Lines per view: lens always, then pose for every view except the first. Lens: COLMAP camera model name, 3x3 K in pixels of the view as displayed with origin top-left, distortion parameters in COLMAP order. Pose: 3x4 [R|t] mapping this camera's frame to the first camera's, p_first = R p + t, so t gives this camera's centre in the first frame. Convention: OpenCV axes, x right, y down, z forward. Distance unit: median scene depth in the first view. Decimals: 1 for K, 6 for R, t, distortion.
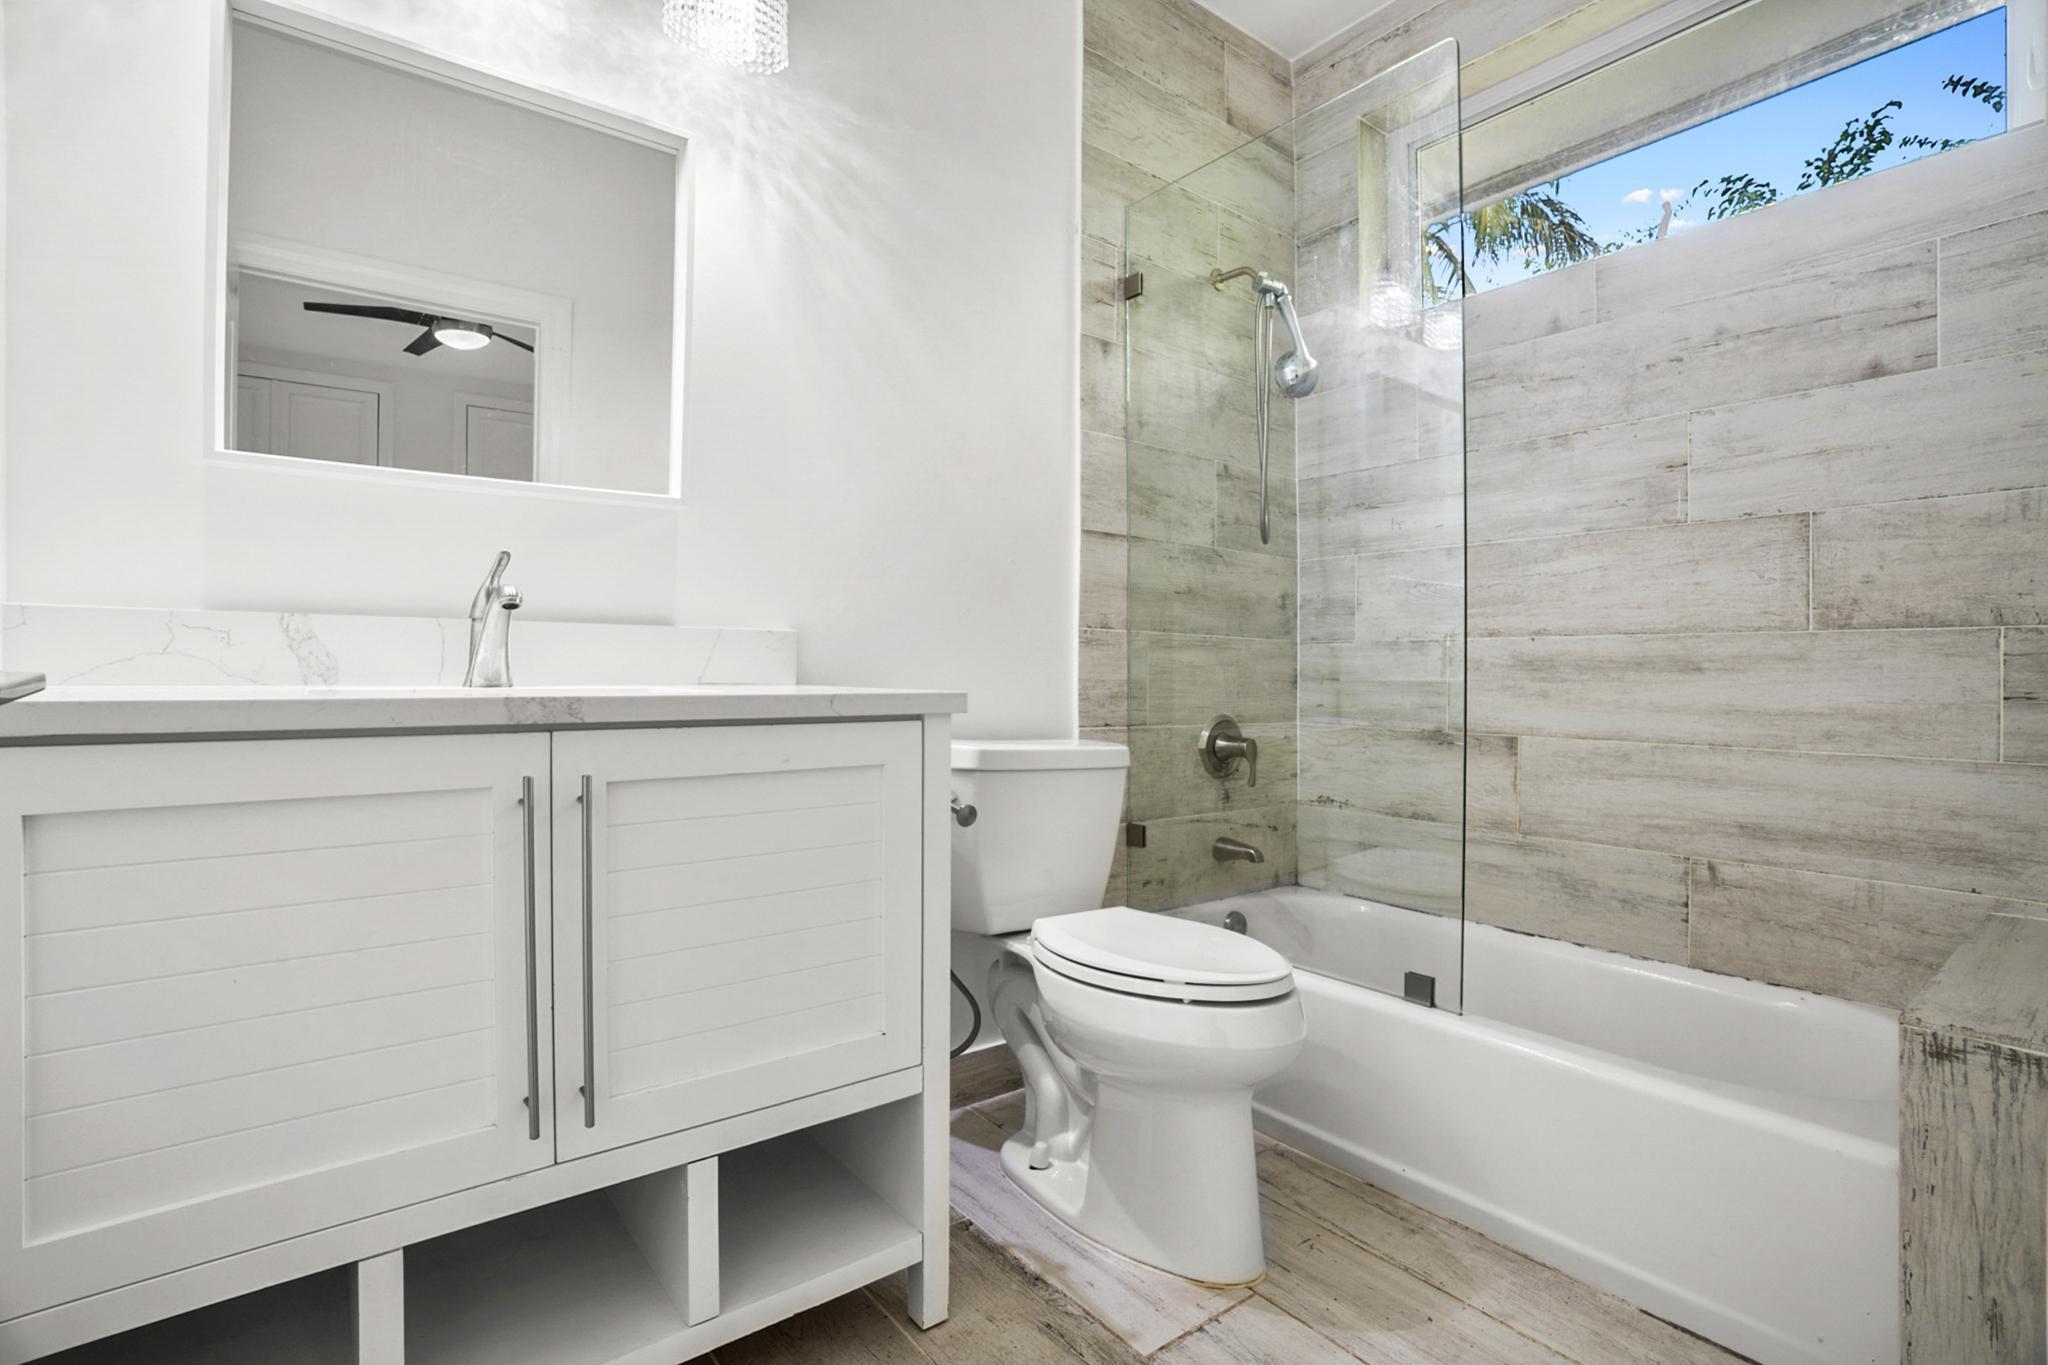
lens RADIAL K [[968.2, 0, 1019.6], [0, 968.2, 665.9], [0, 0, 1]] dist [-0.034367, 0.004979]
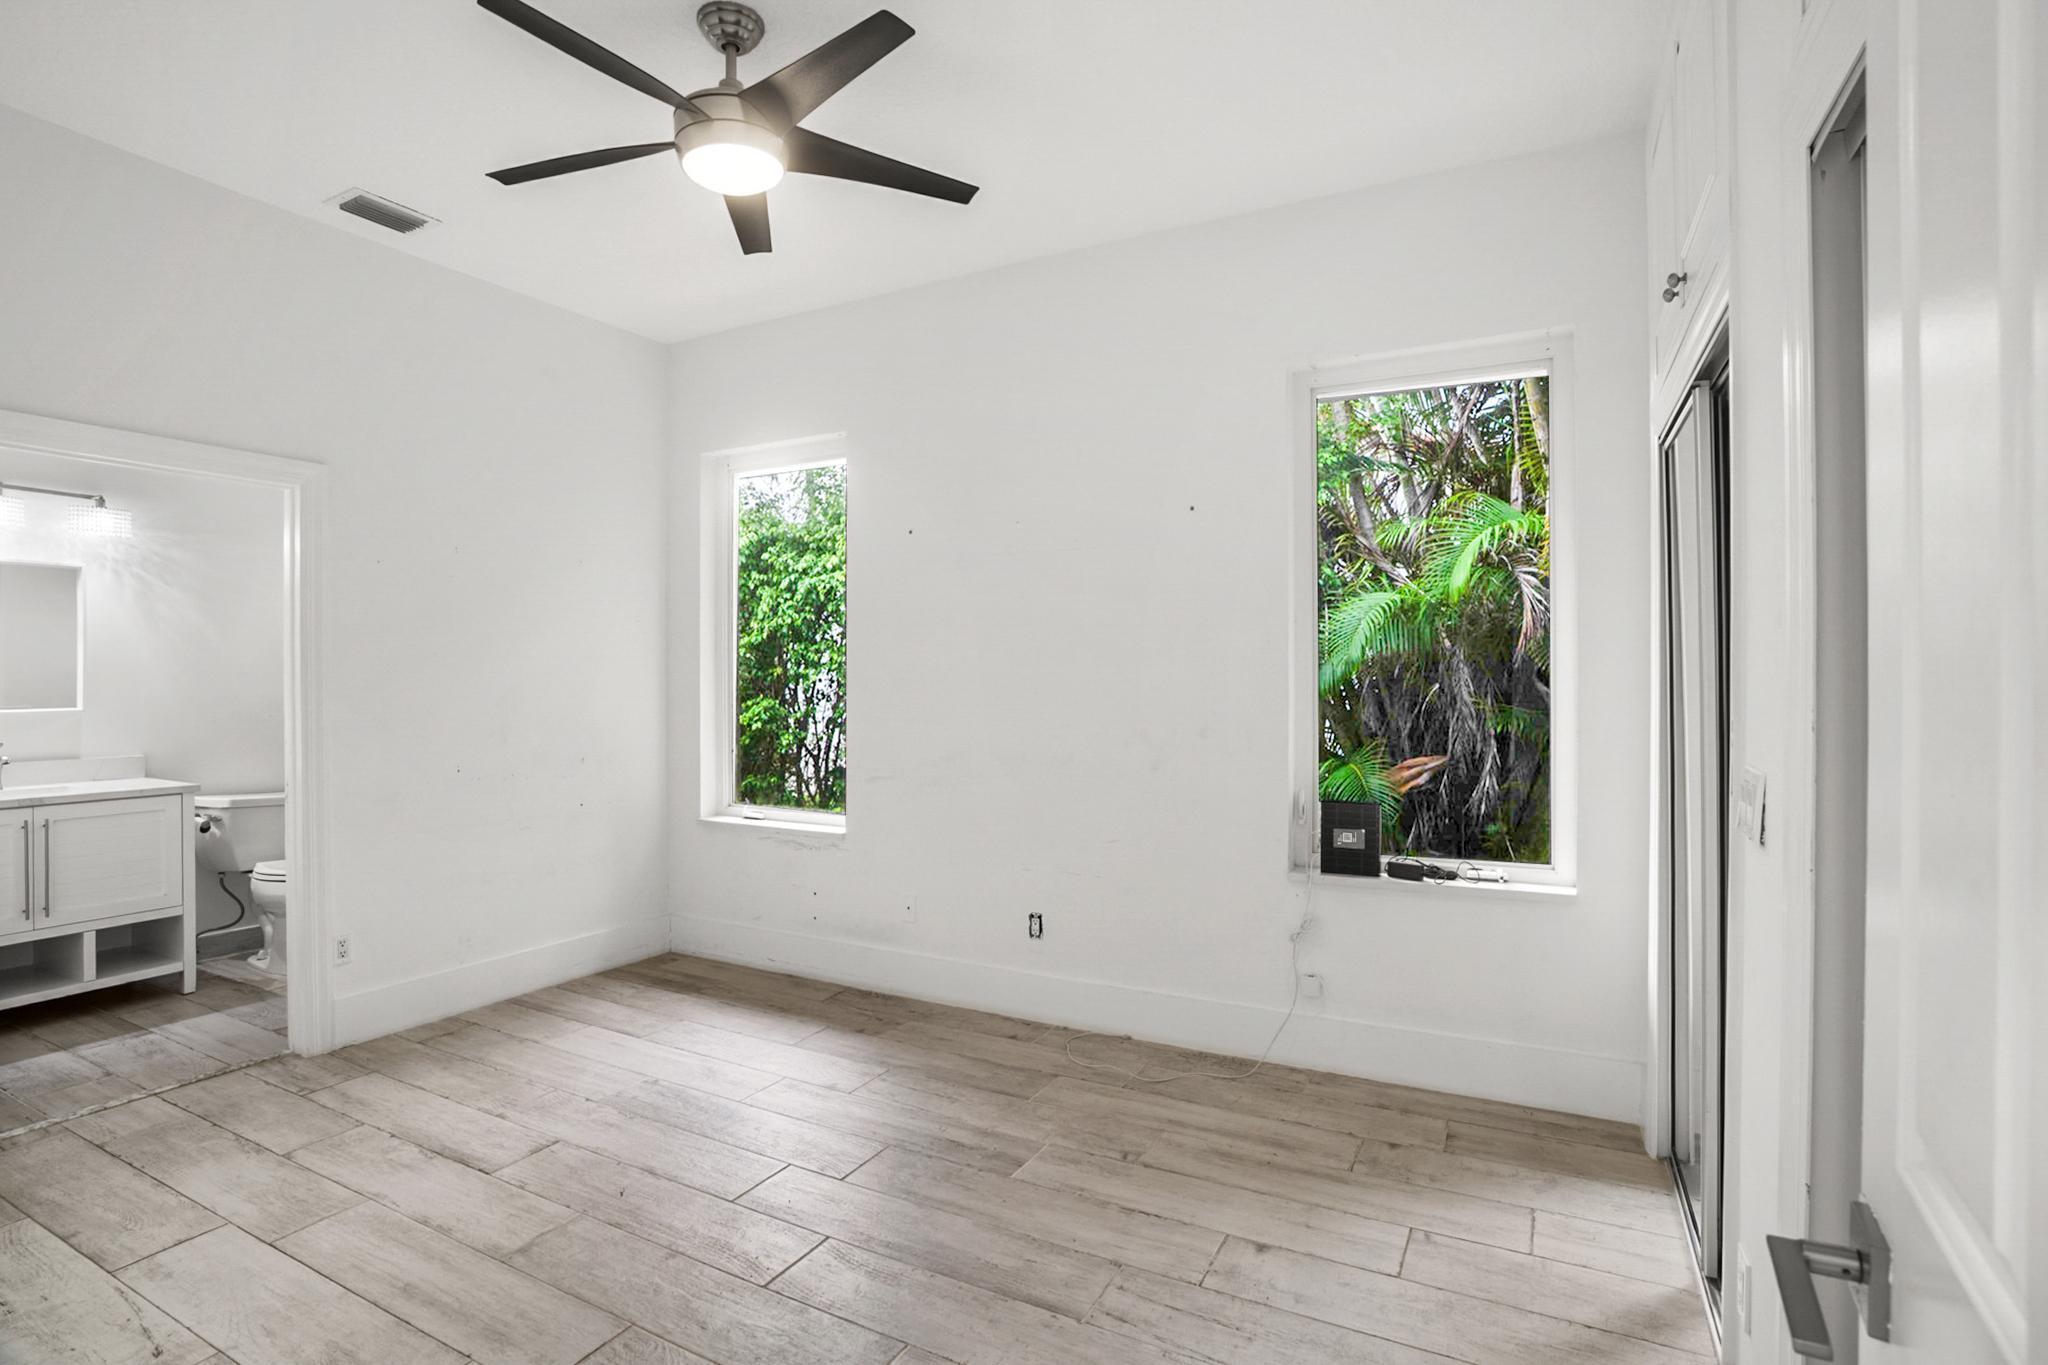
lens RADIAL K [[968.2, 0, 1029.5], [0, 968.2, 671.7], [0, 0, 1]] dist [-0.034367, 0.004979]
pose [[0.908535, -0.010095, 0.417687, 1.091552], [0.011954, 0.999927, -0.001833, -0.293559], [-0.417638, 0.006658, 0.908589, -2.829846]]
